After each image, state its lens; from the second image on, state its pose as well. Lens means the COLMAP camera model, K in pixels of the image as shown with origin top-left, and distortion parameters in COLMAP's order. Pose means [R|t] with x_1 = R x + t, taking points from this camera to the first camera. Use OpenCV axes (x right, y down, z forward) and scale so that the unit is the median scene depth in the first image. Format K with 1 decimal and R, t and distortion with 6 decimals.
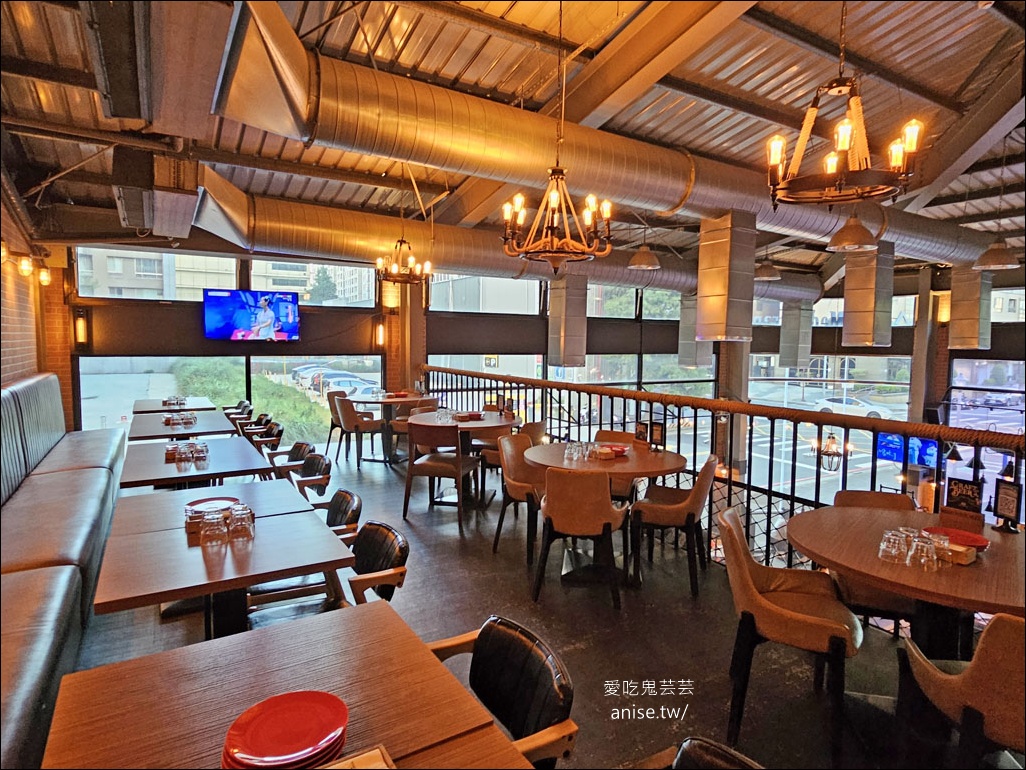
lens RADIAL K [[621.4, 0, 513.0], [0, 621.4, 385.0], [0, 0, 1]] dist [0.002907, -0.000462]
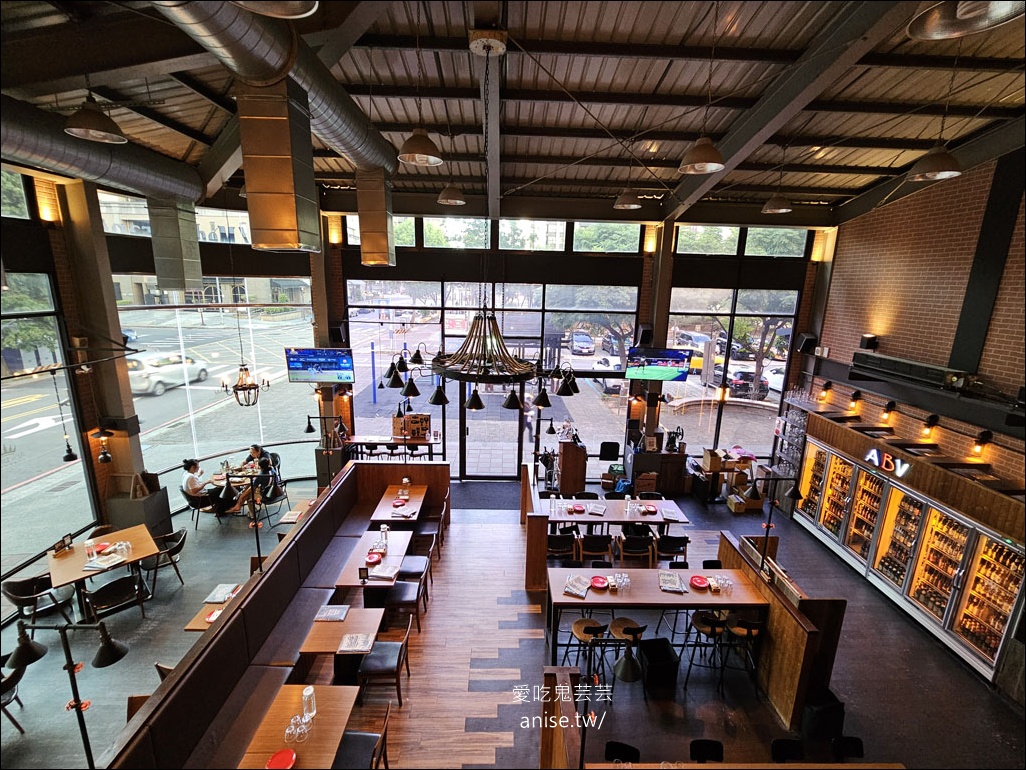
lens RADIAL K [[449.7, 0, 513.0], [0, 449.7, 385.0], [0, 0, 1]] dist [-0.001954, -0.000159]
pose [[0.507816, -0.192290, 0.839731, 0.153170], [0.046844, 0.979491, 0.195965, -0.002675], [-0.860191, -0.060178, 0.506409, 0.322364]]
